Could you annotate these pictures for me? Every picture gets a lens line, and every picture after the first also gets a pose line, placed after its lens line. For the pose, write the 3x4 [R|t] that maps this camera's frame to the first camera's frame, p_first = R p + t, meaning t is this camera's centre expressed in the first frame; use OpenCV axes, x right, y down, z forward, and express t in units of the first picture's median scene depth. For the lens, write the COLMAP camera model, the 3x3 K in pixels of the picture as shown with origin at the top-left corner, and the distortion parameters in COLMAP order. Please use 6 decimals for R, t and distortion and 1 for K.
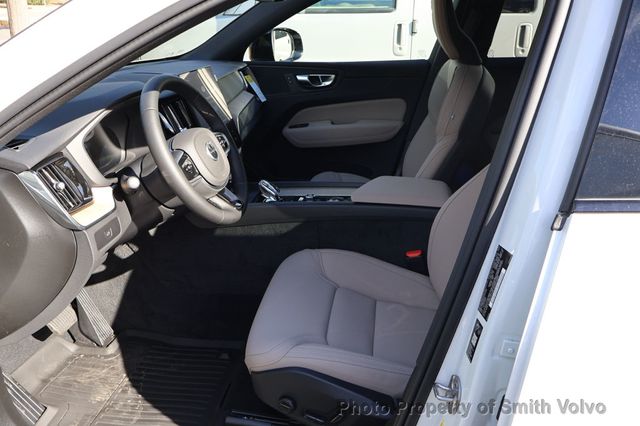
lens RADIAL K [[578.1, 0, 320.0], [0, 578.1, 213.0], [0, 0, 1]] dist [0.002269, 0.000460]
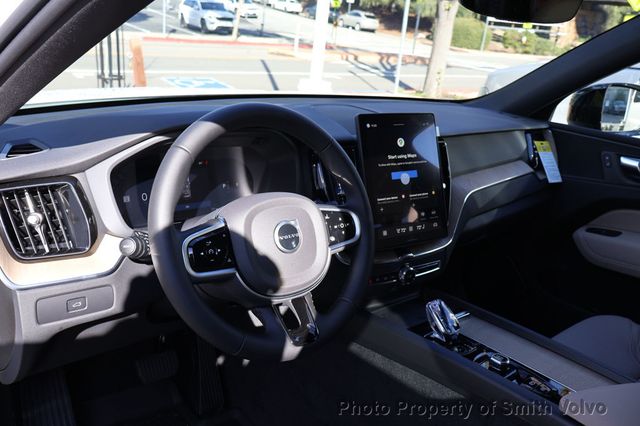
lens RADIAL K [[578.1, 0, 320.0], [0, 578.1, 213.0], [0, 0, 1]] dist [0.002269, 0.000460]
pose [[0.745765, 0.268485, -0.609714, 0.119868], [-0.318302, 0.947578, 0.027935, -0.091264], [0.585251, 0.173240, 0.792129, 0.311125]]
